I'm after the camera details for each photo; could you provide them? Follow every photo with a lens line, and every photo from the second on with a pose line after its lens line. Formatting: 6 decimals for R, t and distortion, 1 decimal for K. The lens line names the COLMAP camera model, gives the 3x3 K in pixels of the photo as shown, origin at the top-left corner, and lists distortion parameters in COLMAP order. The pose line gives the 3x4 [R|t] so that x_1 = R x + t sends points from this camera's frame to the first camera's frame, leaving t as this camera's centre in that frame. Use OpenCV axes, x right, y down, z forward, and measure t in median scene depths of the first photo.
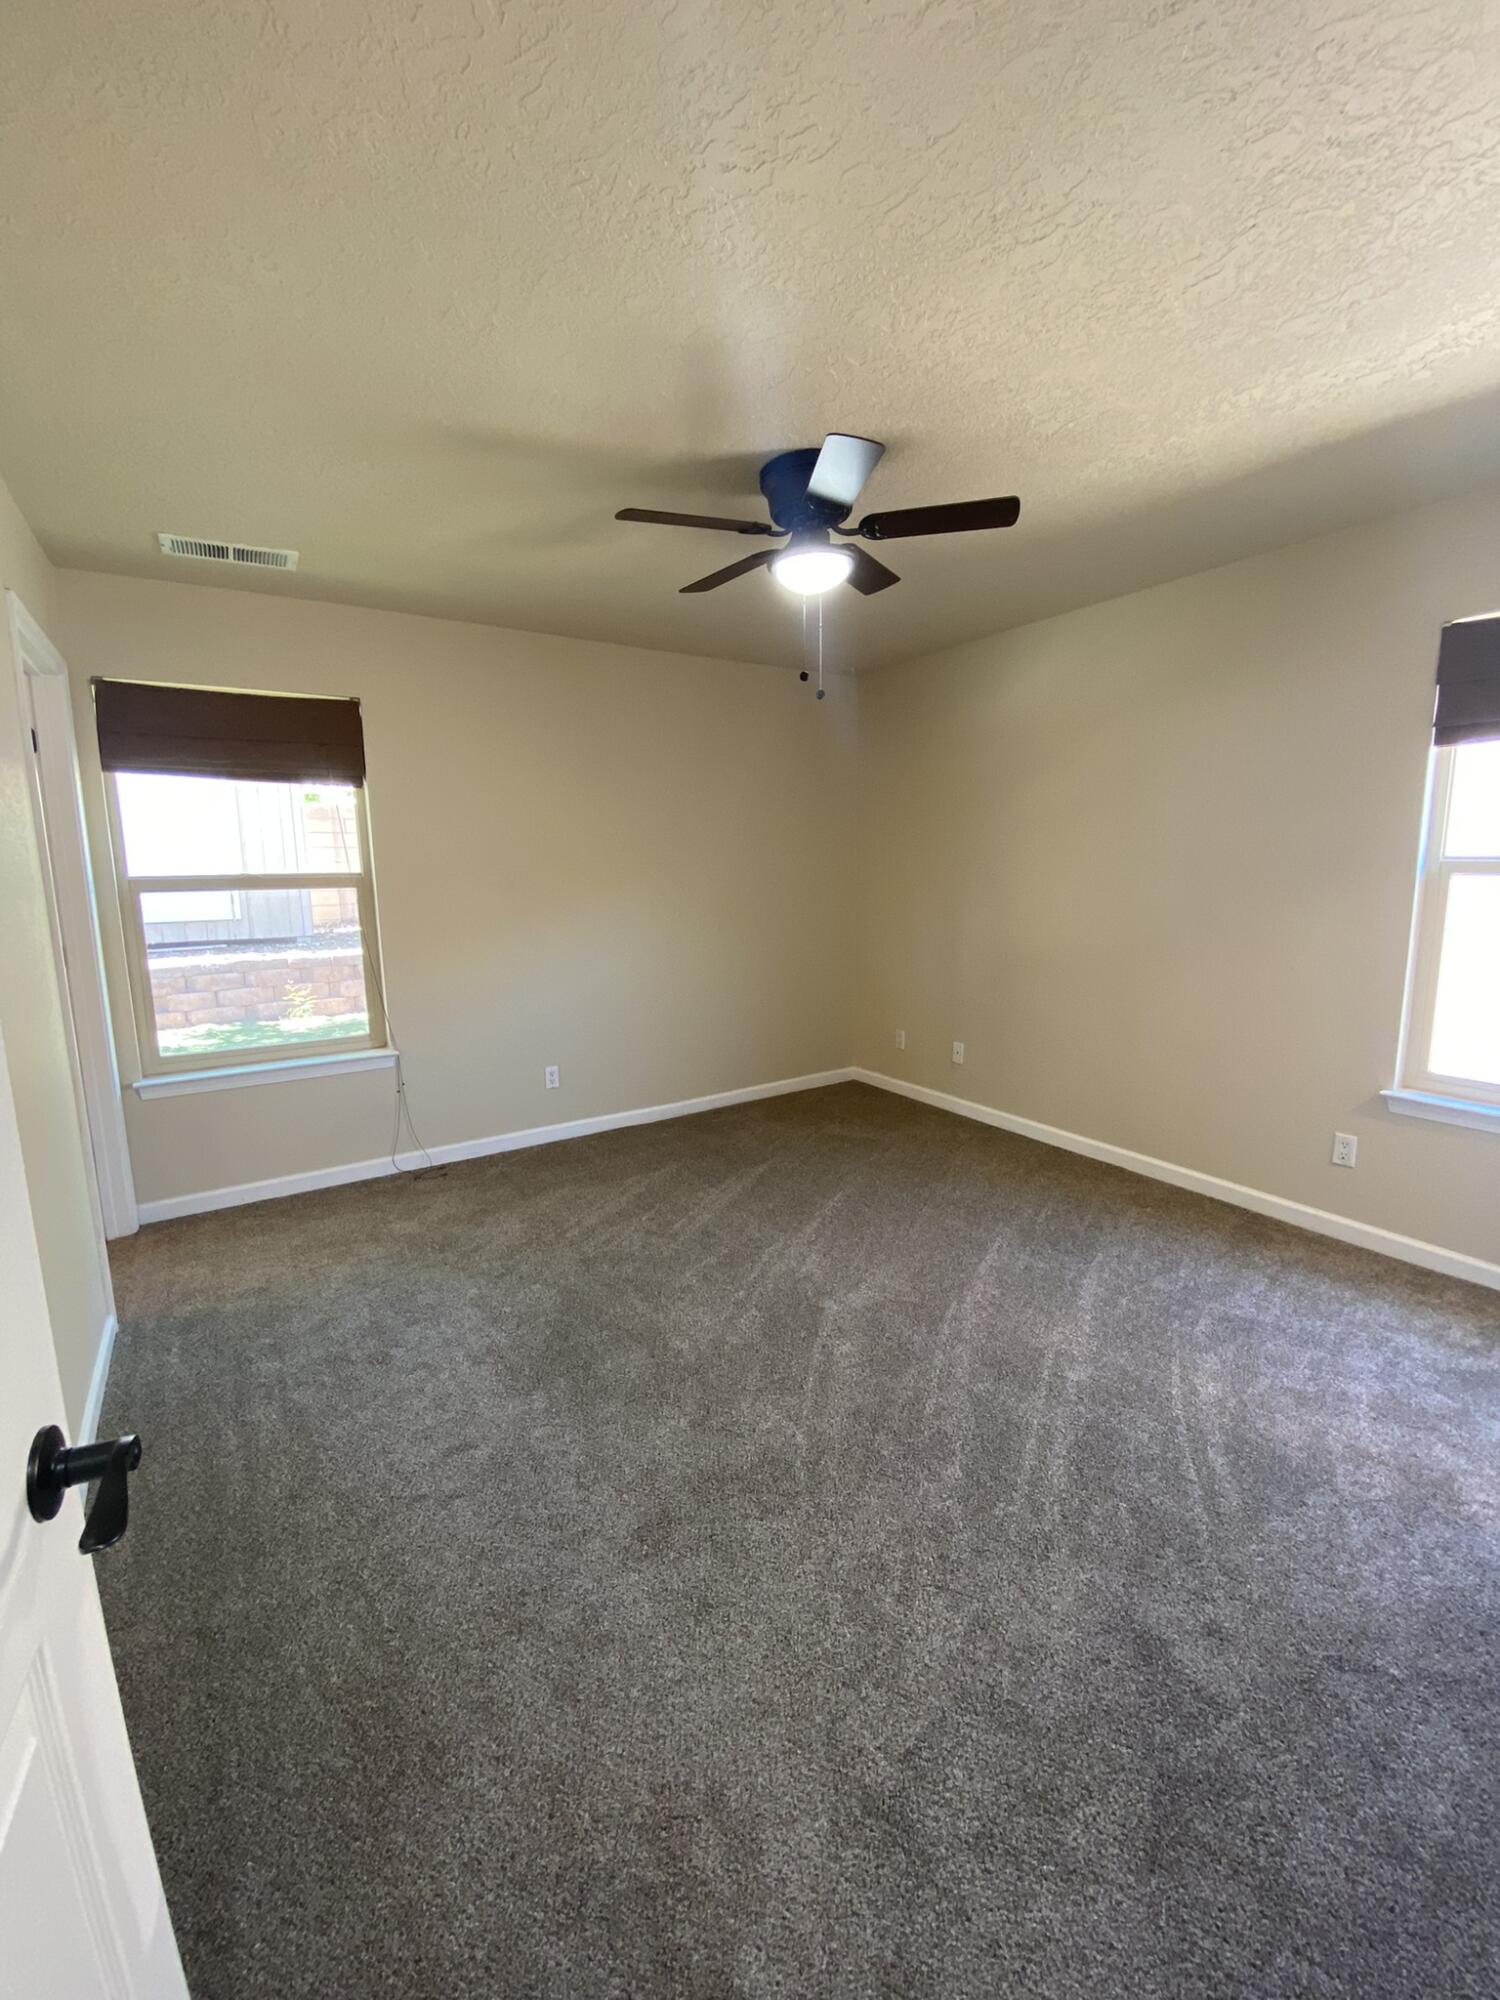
lens RADIAL K [[818.3, 0, 747.0], [0, 818.3, 996.8], [0, 0, 1]] dist [0.019043, -0.015581]
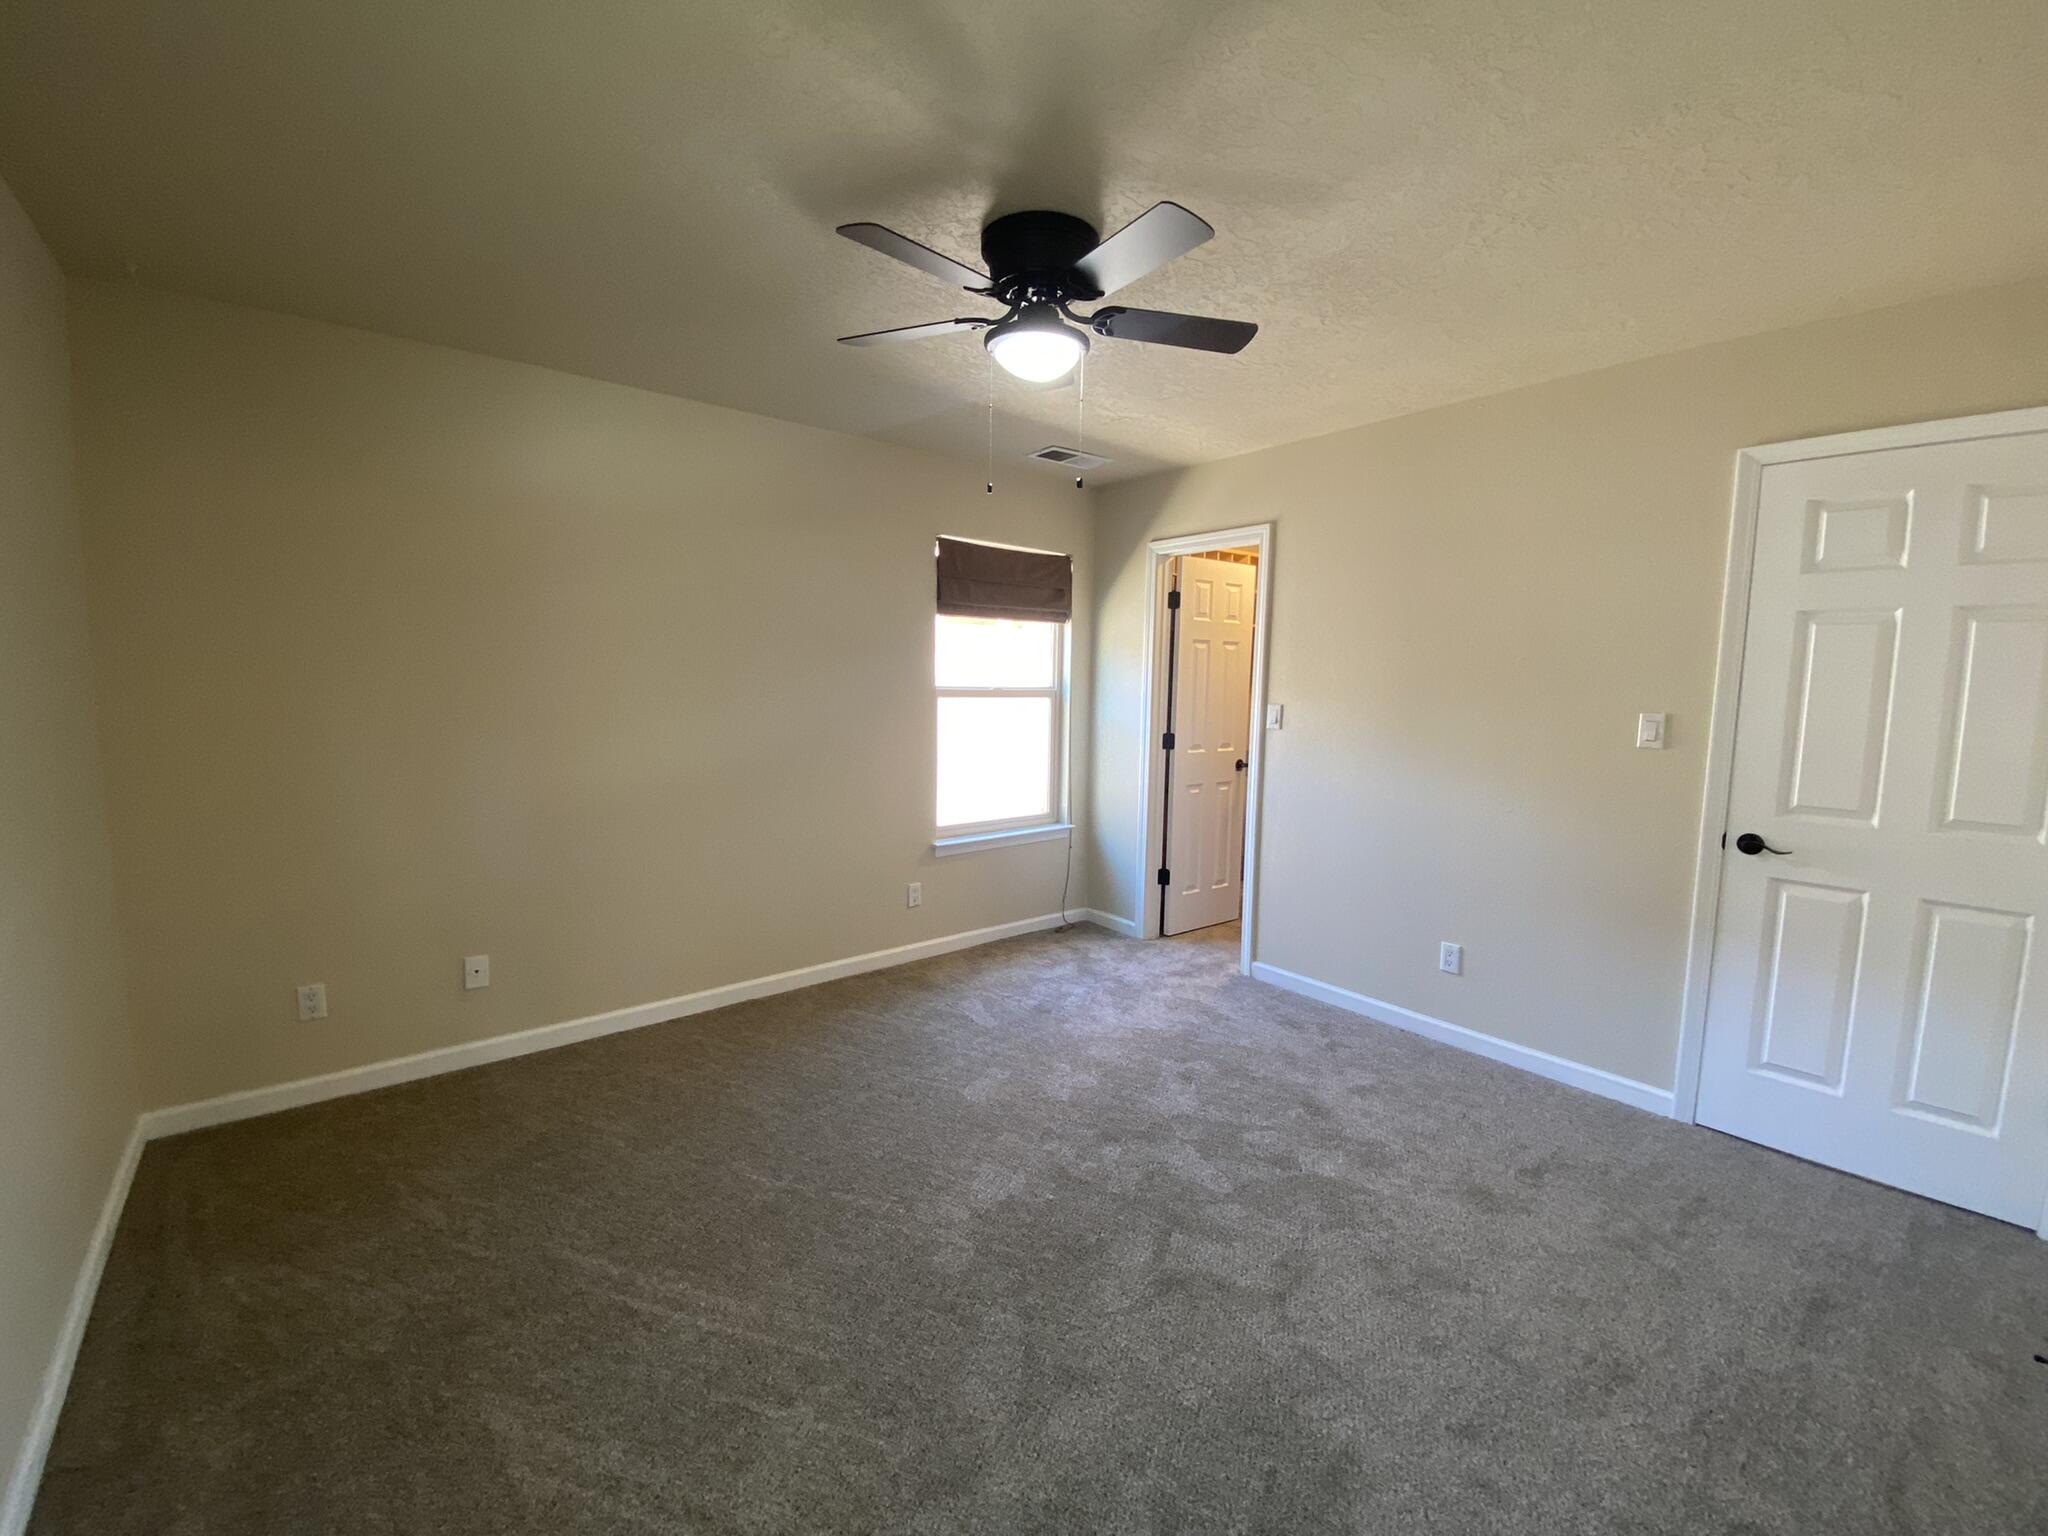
lens RADIAL K [[837.9, 0, 1006.5], [0, 837.9, 775.1], [0, 0, 1]] dist [0.019043, -0.015581]
pose [[-0.126234, -0.102010, 0.986742, -0.583657], [0.142376, 0.982537, 0.119790, -0.139280], [-0.981730, 0.155610, -0.109506, 0.843450]]
